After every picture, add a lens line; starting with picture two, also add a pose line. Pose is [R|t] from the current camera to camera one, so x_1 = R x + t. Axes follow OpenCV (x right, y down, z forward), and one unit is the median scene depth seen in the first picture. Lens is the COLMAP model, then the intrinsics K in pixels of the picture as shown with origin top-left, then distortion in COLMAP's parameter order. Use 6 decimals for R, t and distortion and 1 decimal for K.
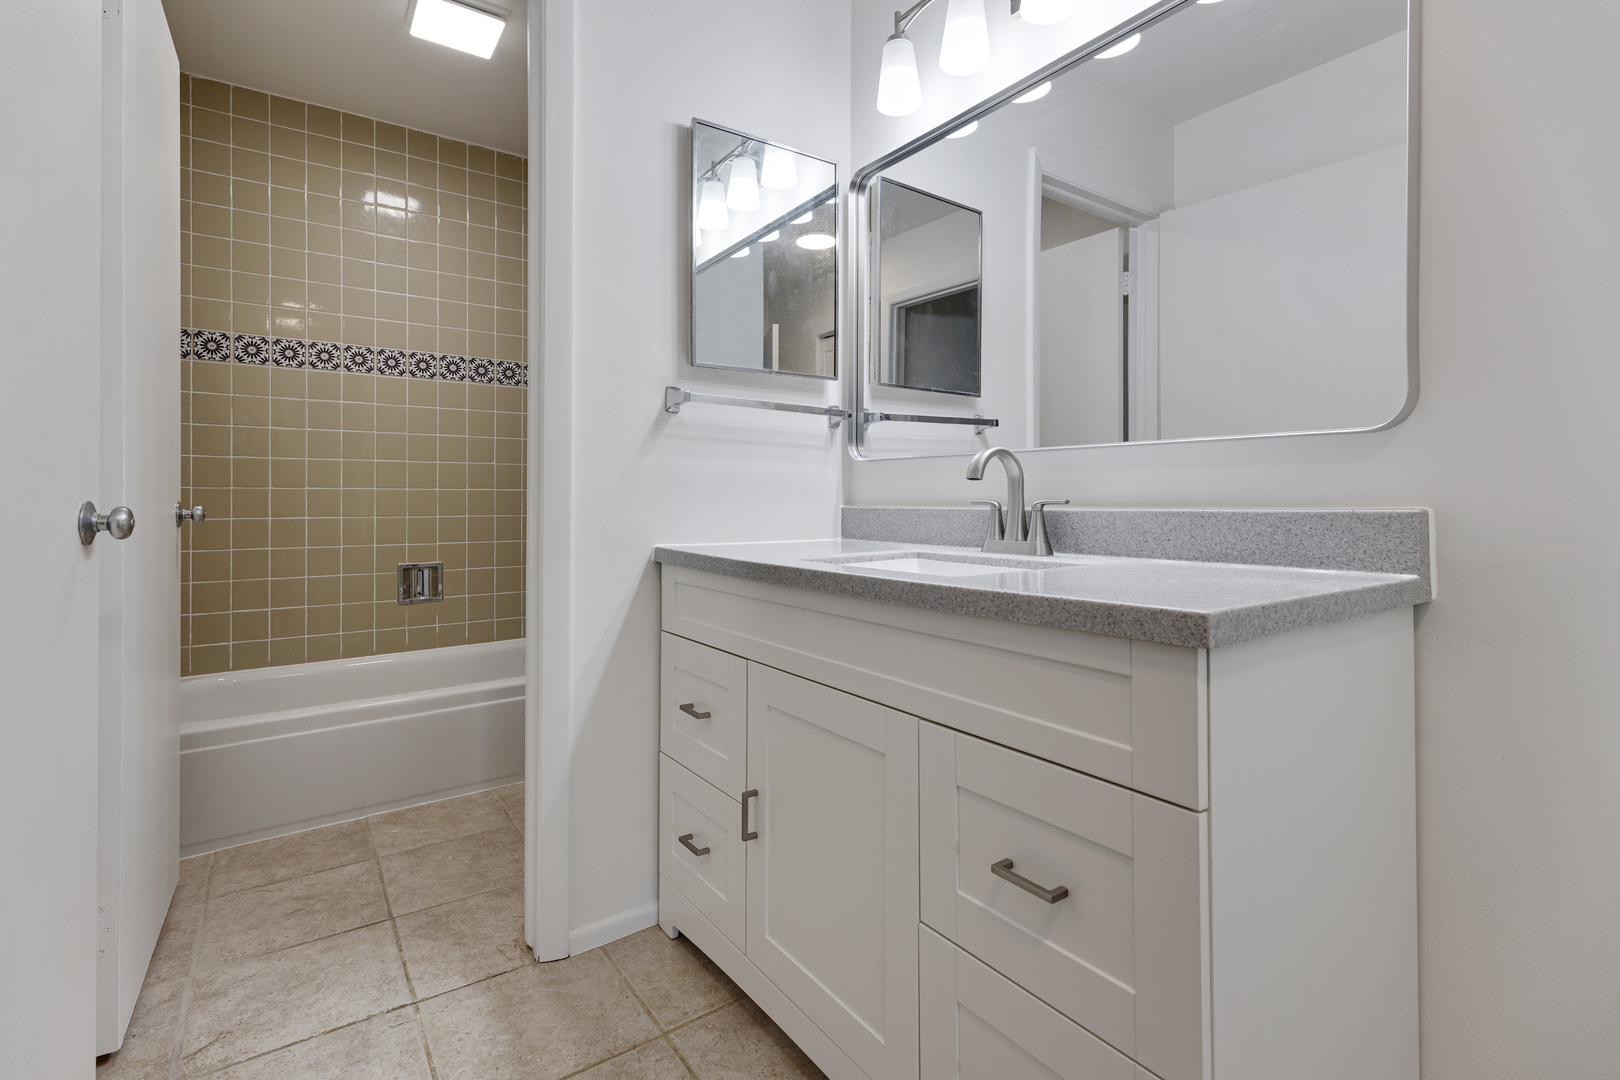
lens RADIAL K [[728.7, 0, 814.7], [0, 728.7, 535.9], [0, 0, 1]] dist [0.002400, -0.001414]
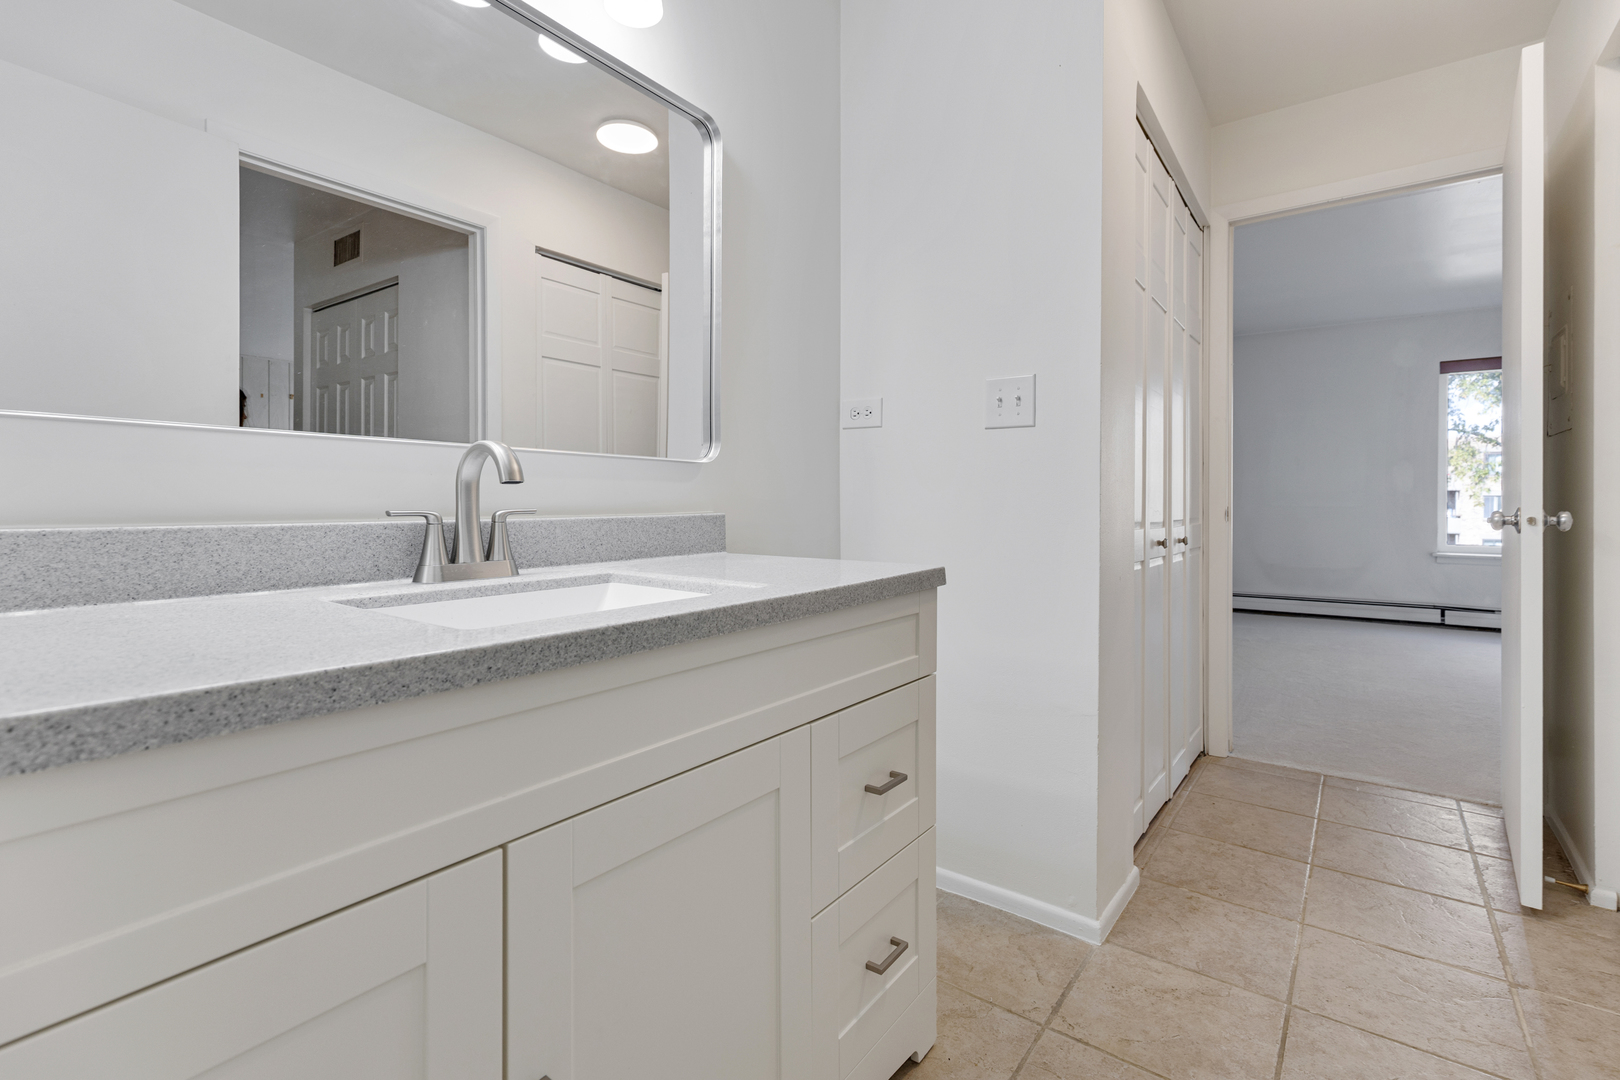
lens RADIAL K [[728.7, 0, 814.7], [0, 728.7, 535.9], [0, 0, 1]] dist [0.002400, -0.001414]
pose [[-0.291639, -0.044991, 0.955470, -0.668404], [0.045927, 0.997083, 0.060968, -0.060512], [-0.955425, 0.061662, -0.288722, 1.029383]]
